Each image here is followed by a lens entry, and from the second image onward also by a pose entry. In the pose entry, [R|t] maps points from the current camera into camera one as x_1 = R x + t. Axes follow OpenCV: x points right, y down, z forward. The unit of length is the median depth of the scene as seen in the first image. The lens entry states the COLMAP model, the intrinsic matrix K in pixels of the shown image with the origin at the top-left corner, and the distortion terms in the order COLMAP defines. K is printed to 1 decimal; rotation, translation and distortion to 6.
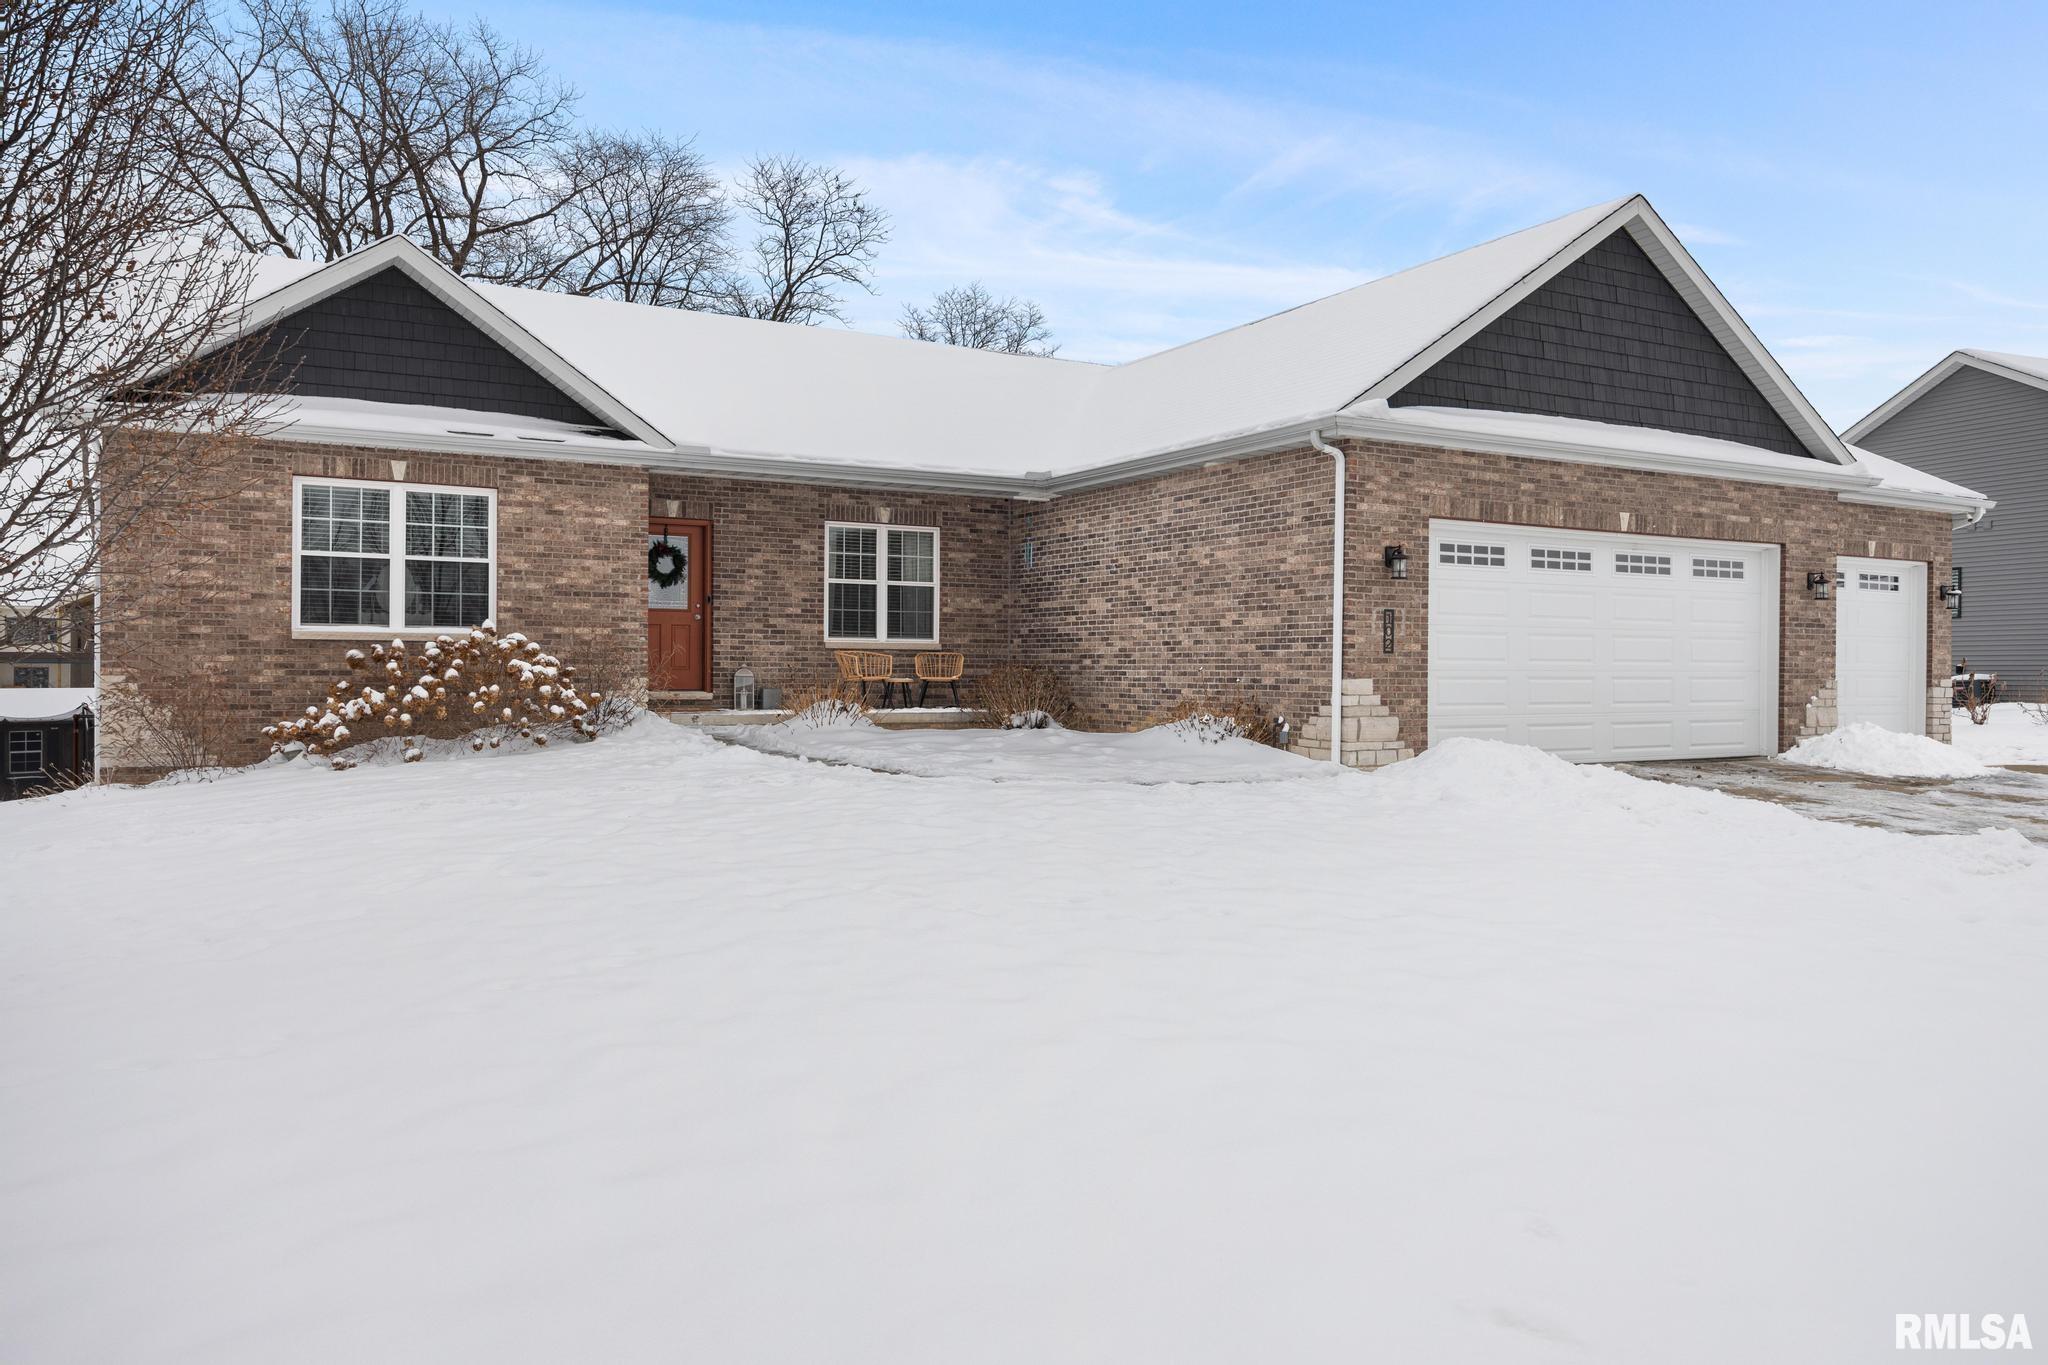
lens RADIAL K [[1514.7, 0, 1024.0], [0, 1514.7, 682.5], [0, 0, 1]] dist [-0.001280, 0.001862]
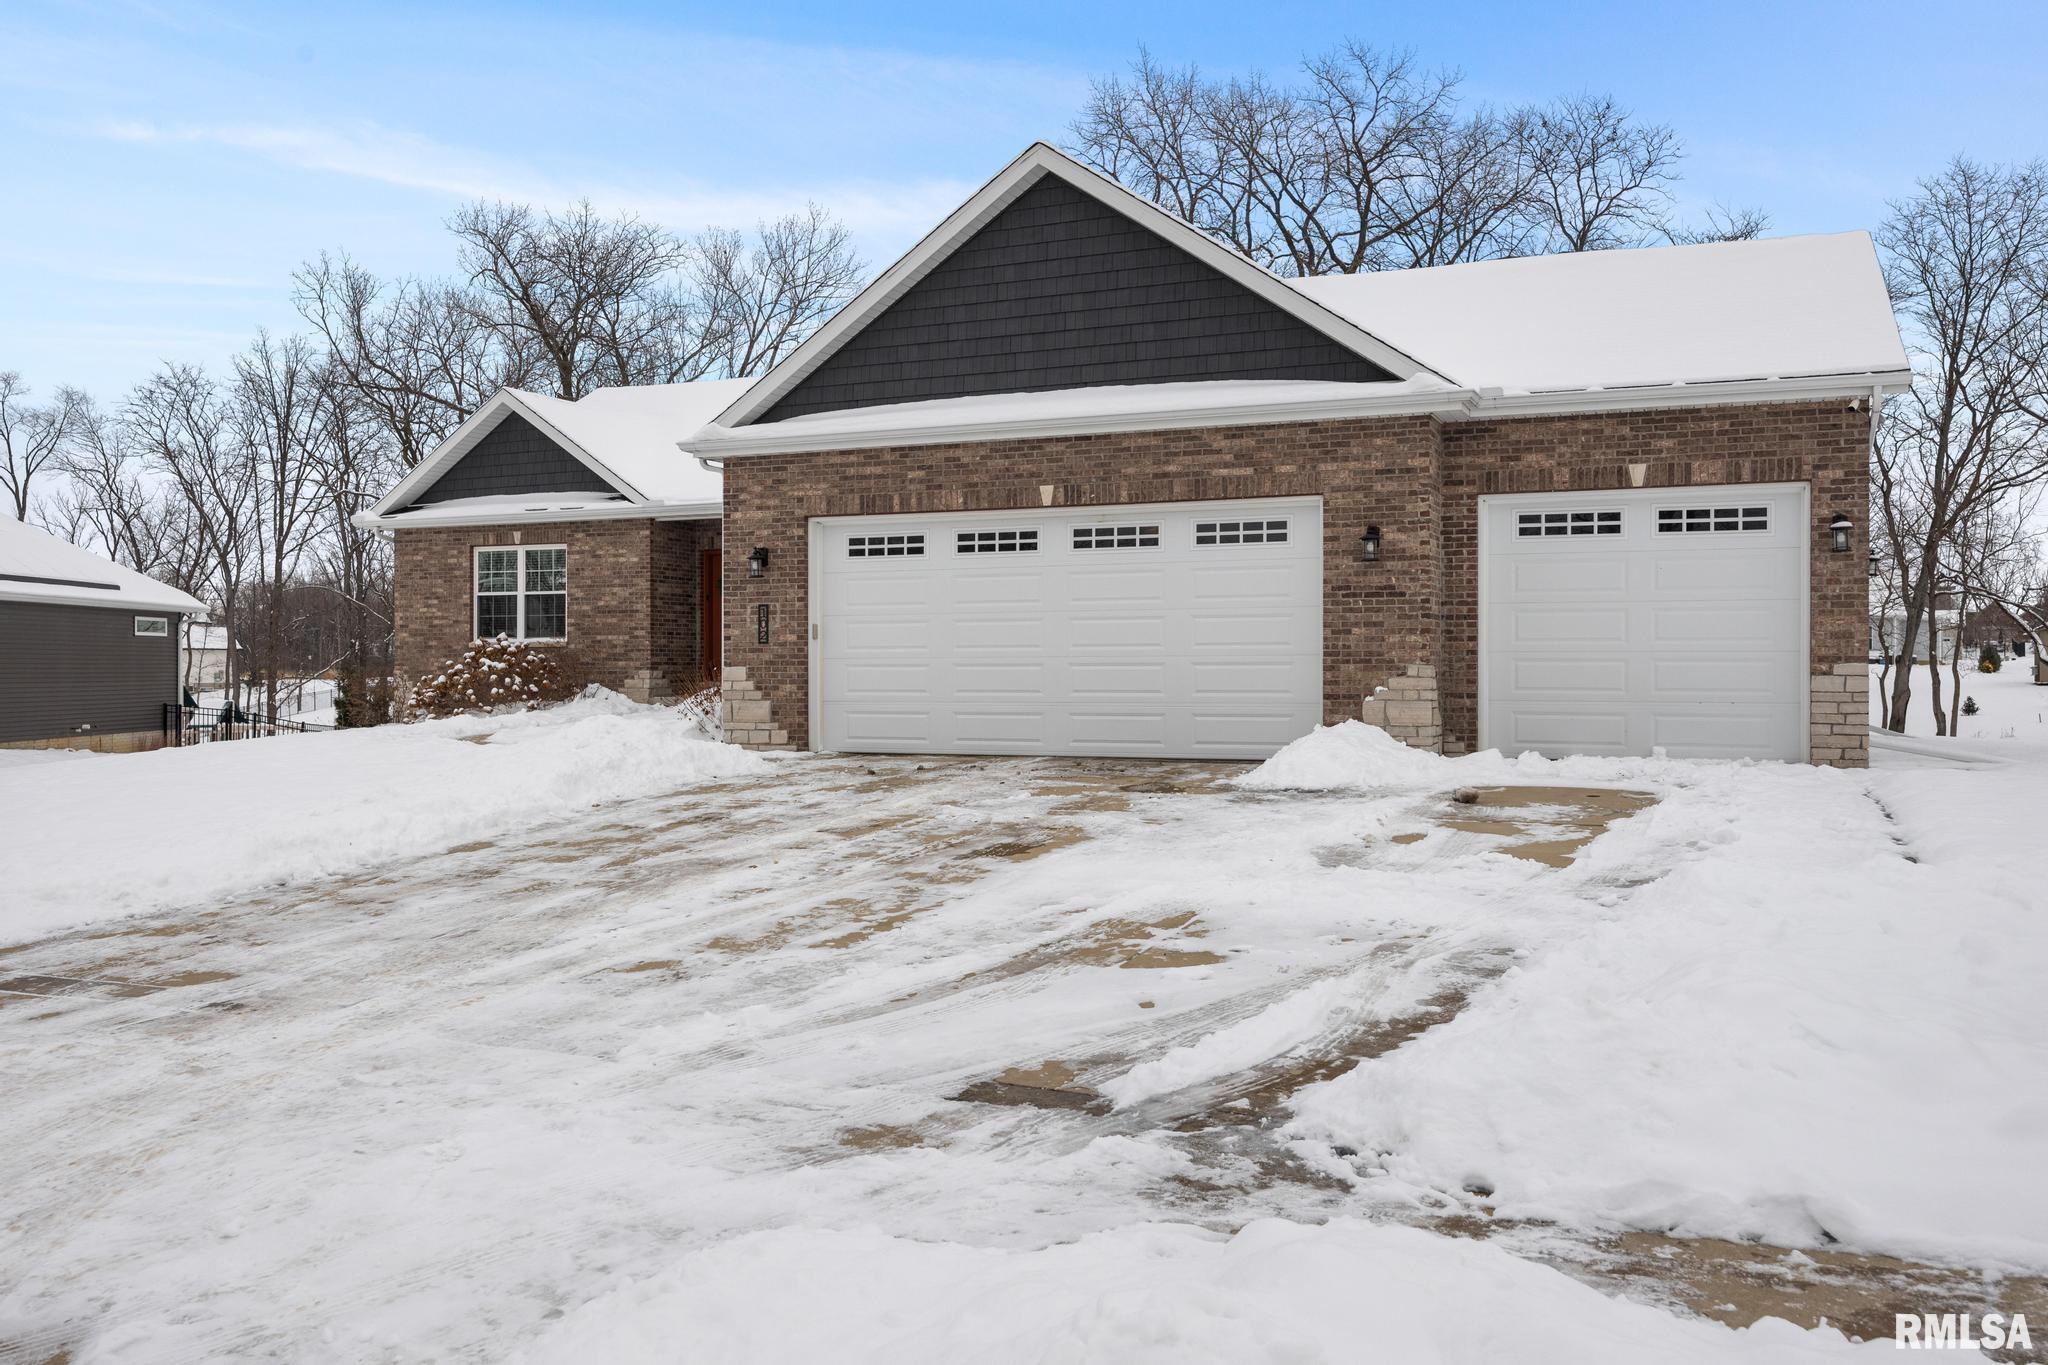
lens RADIAL K [[1698.3, 0, 1024.0], [0, 1698.3, 682.5], [0, 0, 1]] dist [-0.005907, -0.000984]
pose [[0.582322, 0.000028, -0.812958, 1.291715], [-0.001620, 0.999998, -0.001126, 0.009770], [0.812956, 0.001973, 0.582321, 0.403368]]
